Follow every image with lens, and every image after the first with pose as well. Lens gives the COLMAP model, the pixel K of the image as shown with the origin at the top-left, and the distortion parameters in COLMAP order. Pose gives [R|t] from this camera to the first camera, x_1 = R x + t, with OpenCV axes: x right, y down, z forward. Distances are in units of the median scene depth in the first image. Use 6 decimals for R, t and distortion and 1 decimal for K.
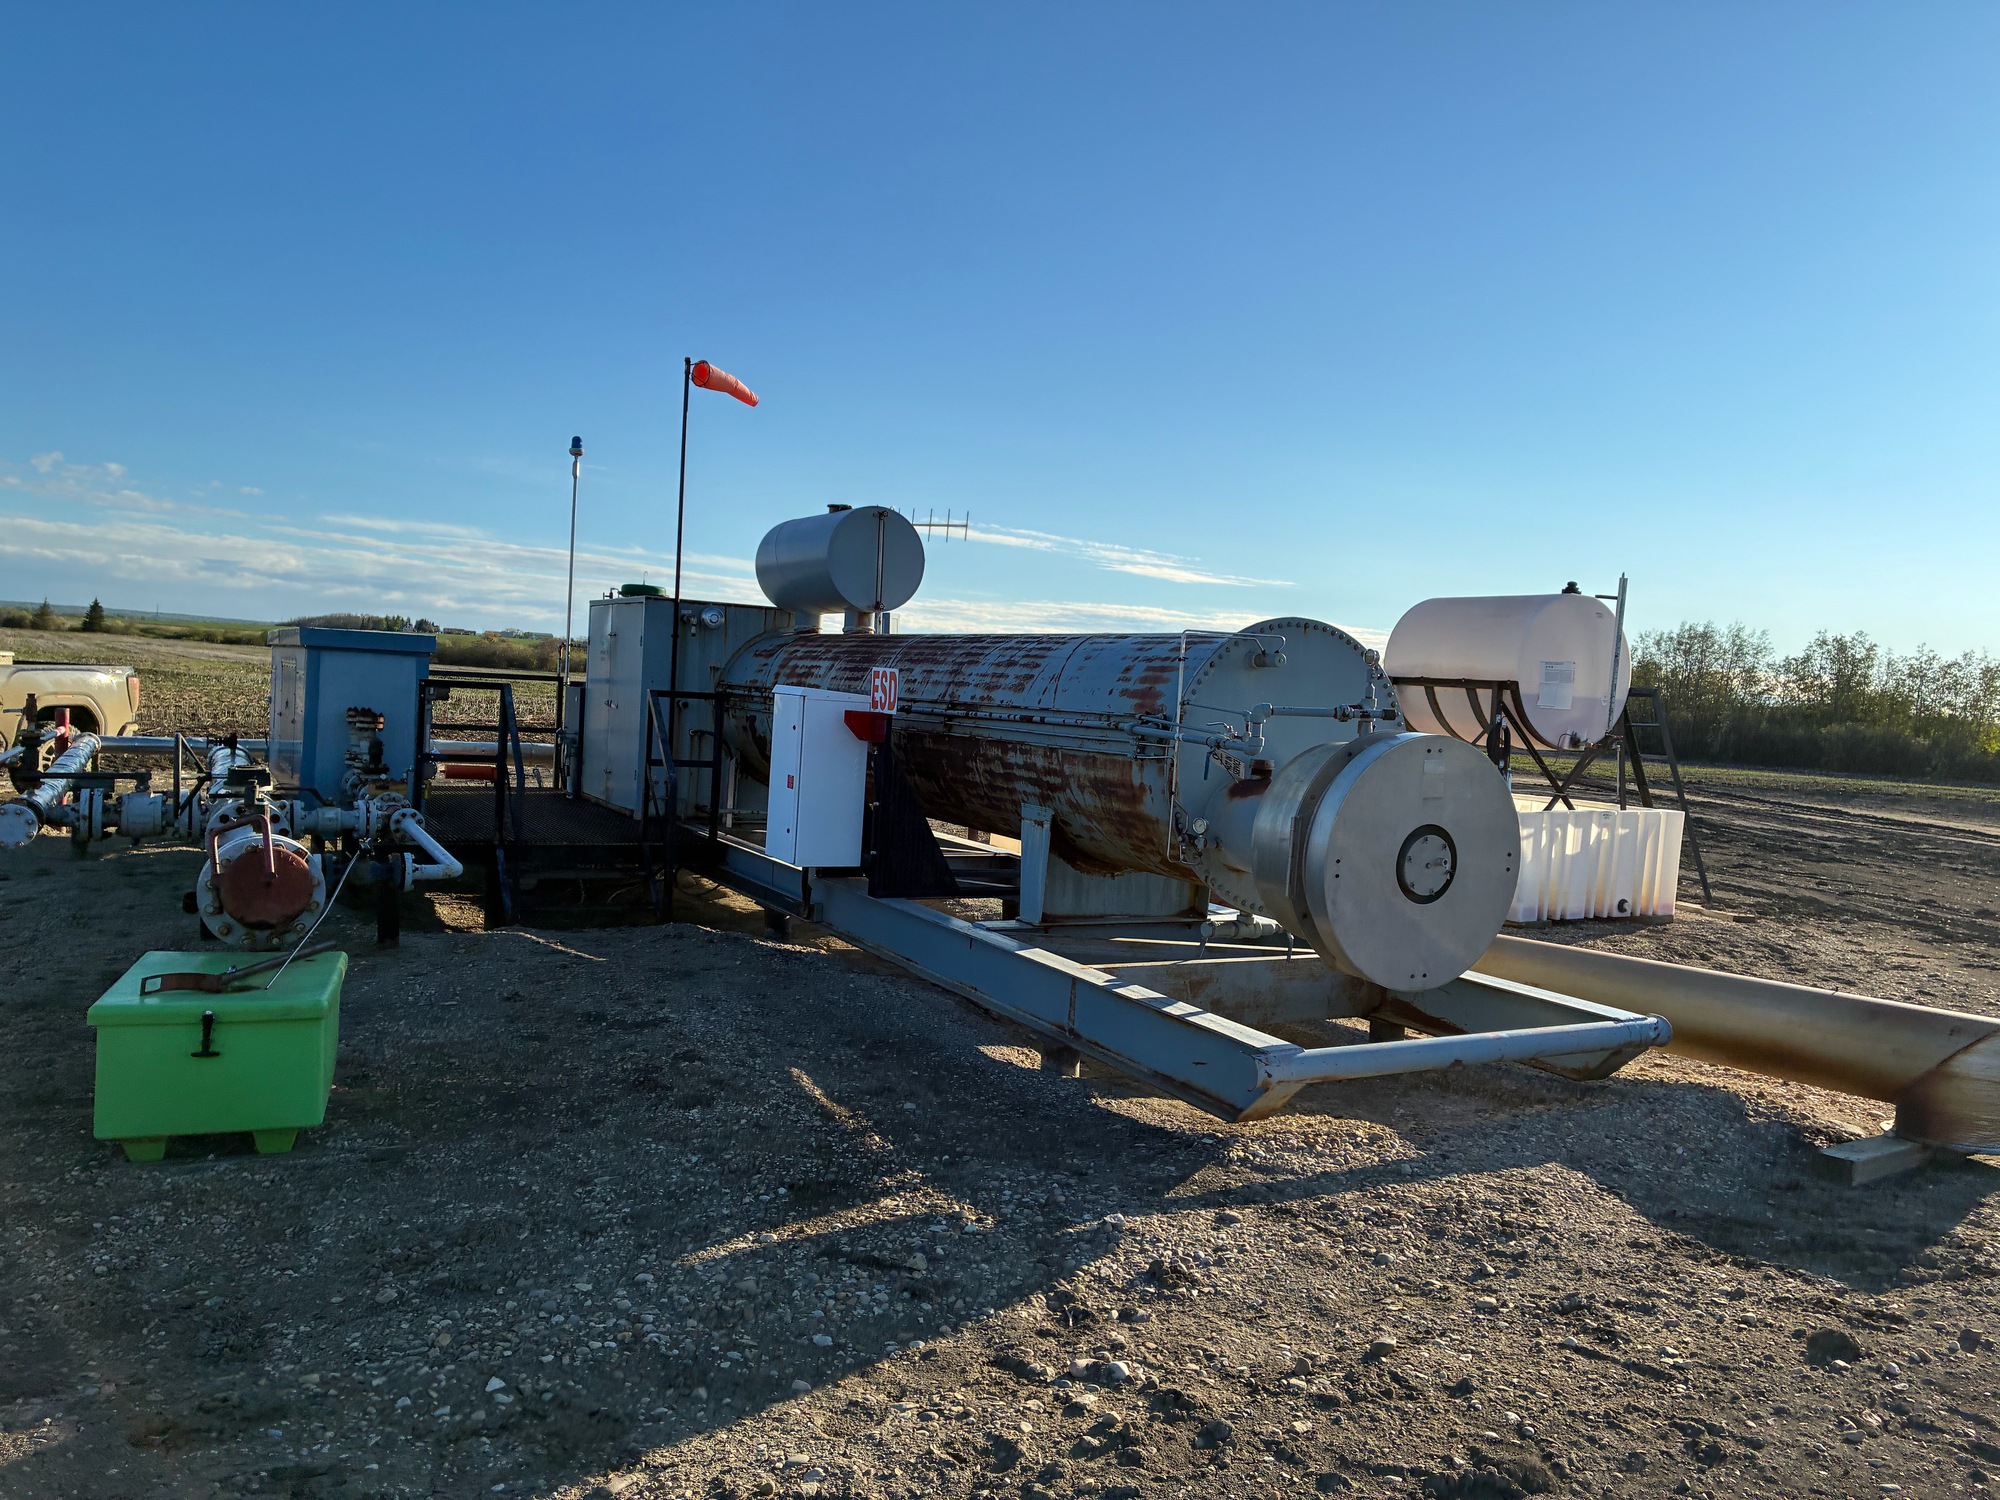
lens RADIAL K [[1506.0, 0, 985.6], [0, 1506.0, 753.1], [0, 0, 1]] dist [0.050217, -0.064091]
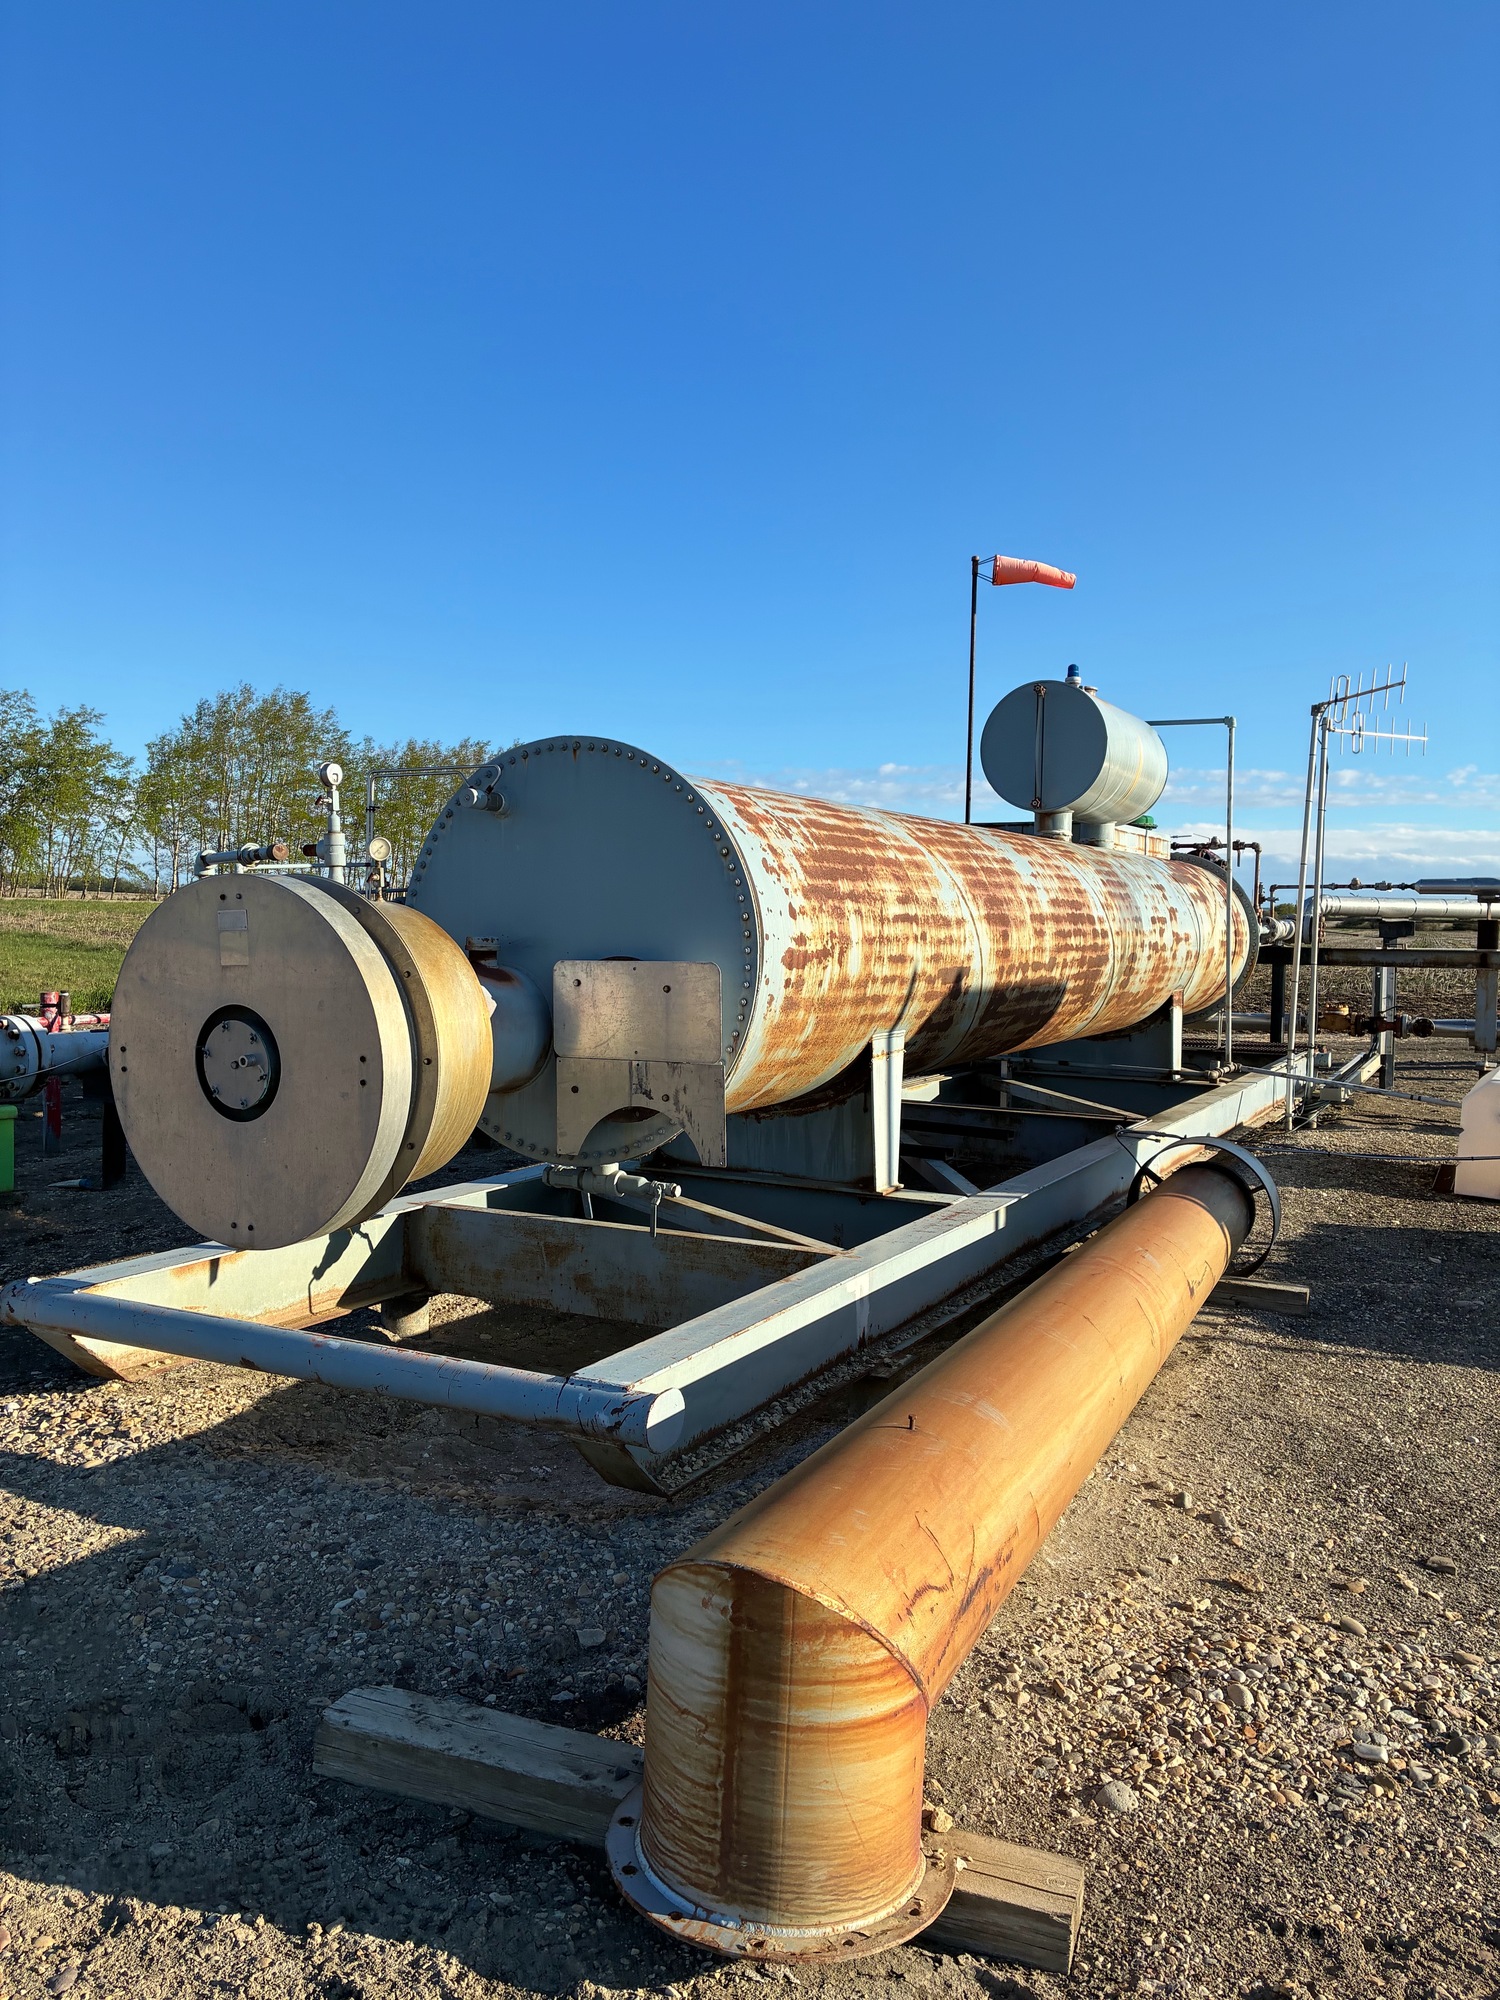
lens RADIAL K [[1506.0, 0, 741.5], [0, 1506.0, 996.0], [0, 0, 1]] dist [0.050217, -0.064091]
pose [[0.558060, -0.002467, -0.829797, 0.672791], [-0.025631, 0.999467, -0.020210, 0.034698], [0.829404, 0.032547, 0.557700, 0.548582]]
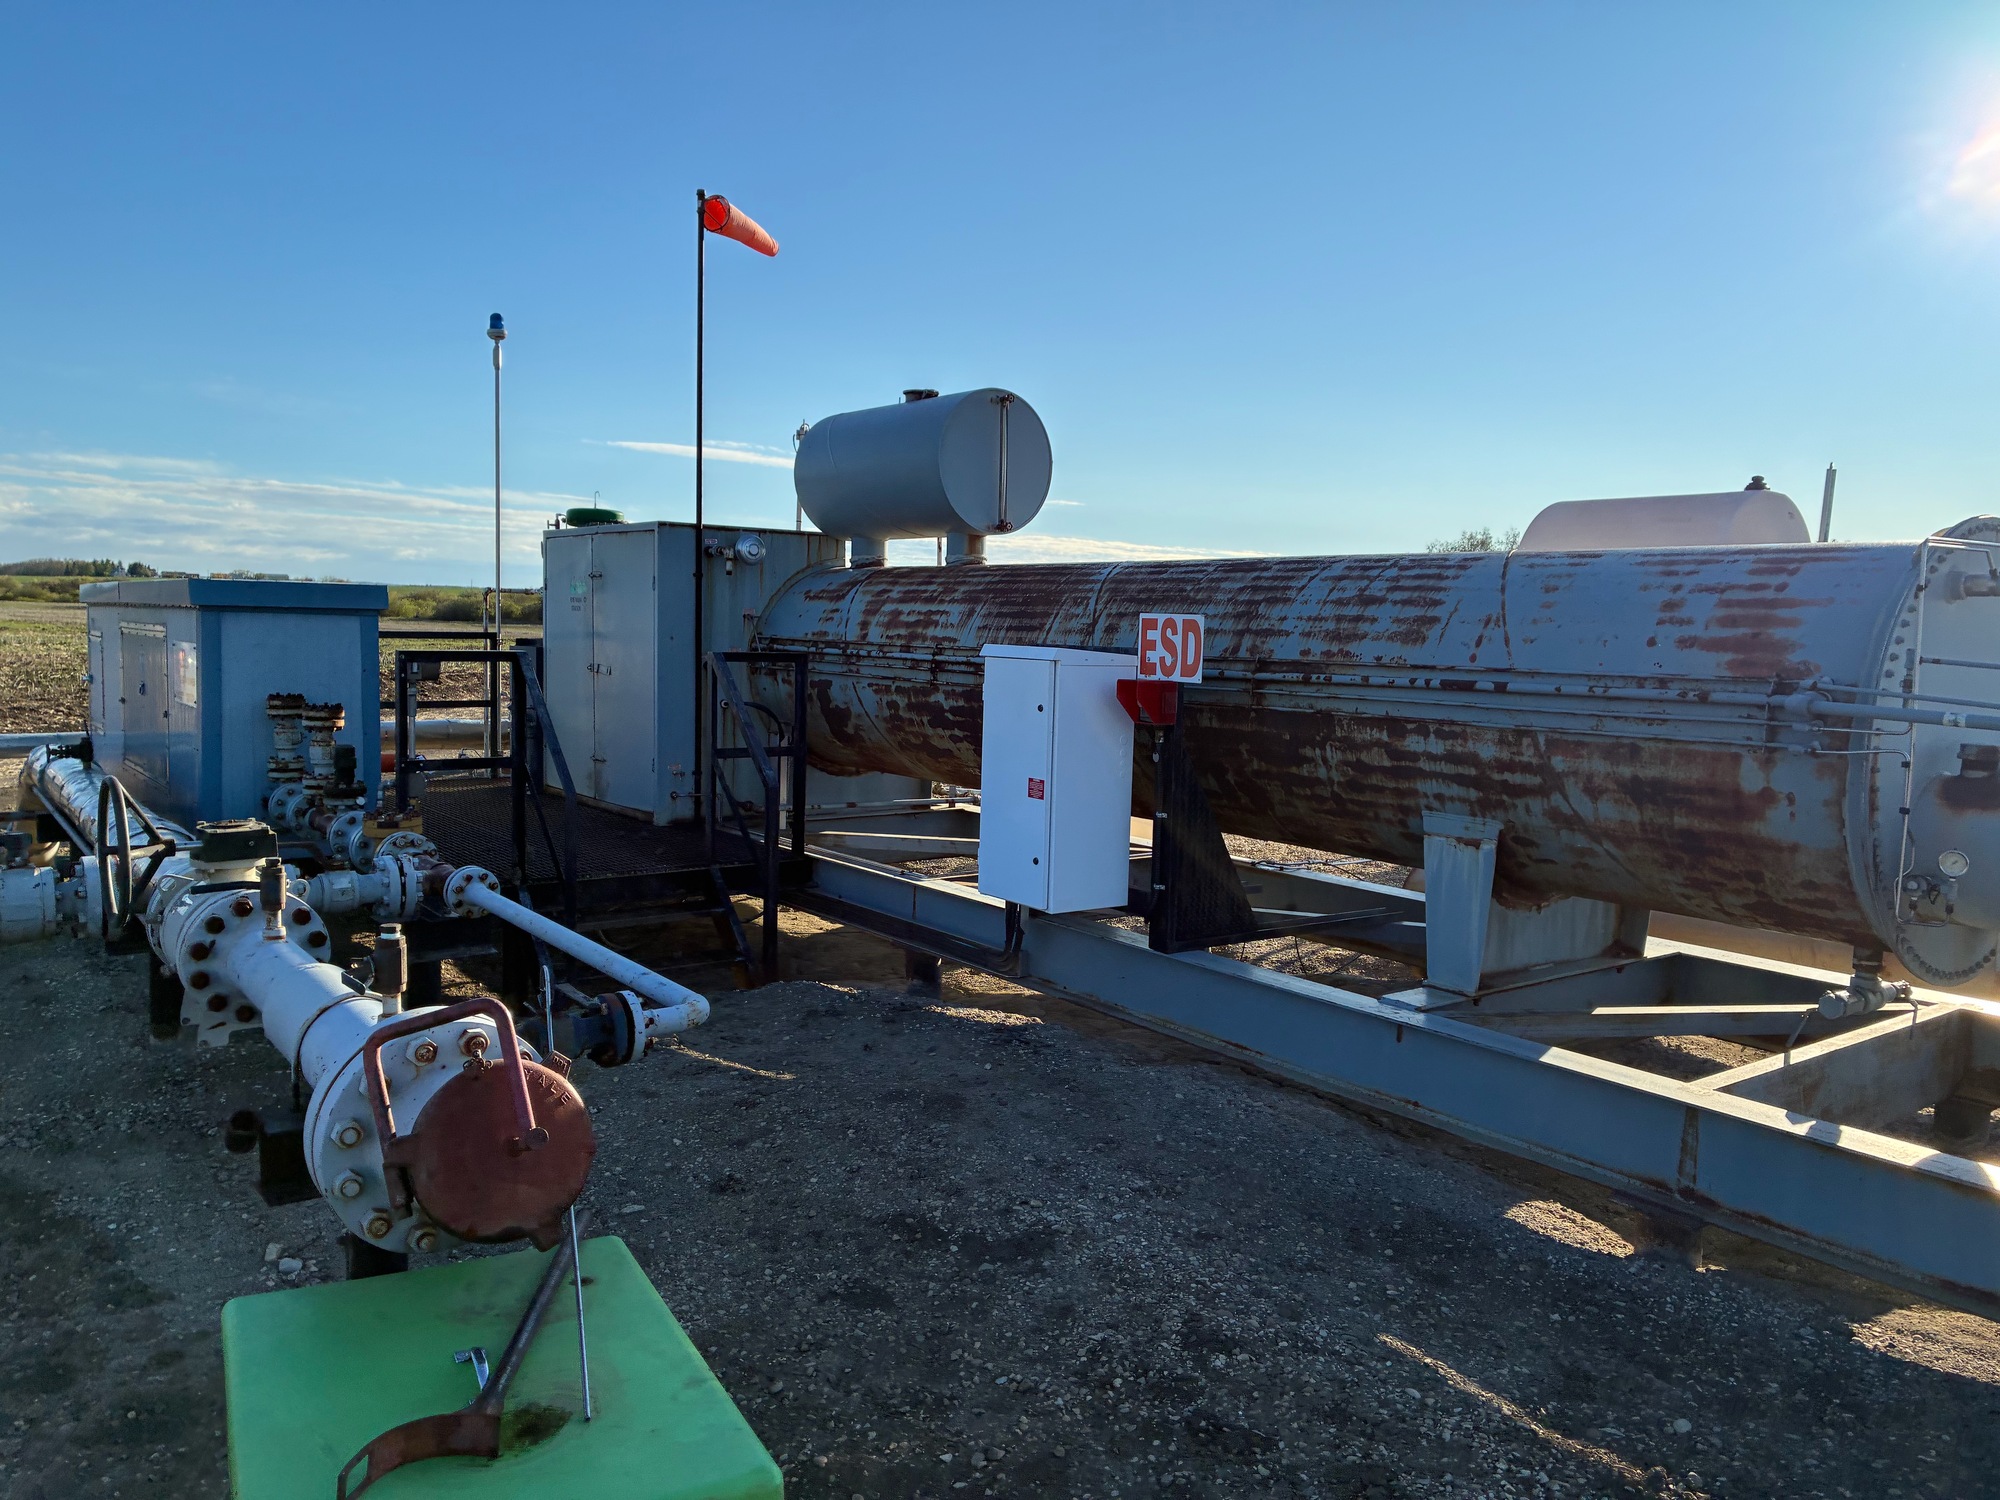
lens RADIAL K [[1506.0, 0, 959.1], [0, 1506.0, 767.9], [0, 0, 1]] dist [0.050217, -0.064091]
pose [[0.990017, -0.047972, 0.132534, -0.255508], [0.040149, 0.997325, 0.061083, -0.033234], [-0.135110, -0.055153, 0.989294, 0.346343]]
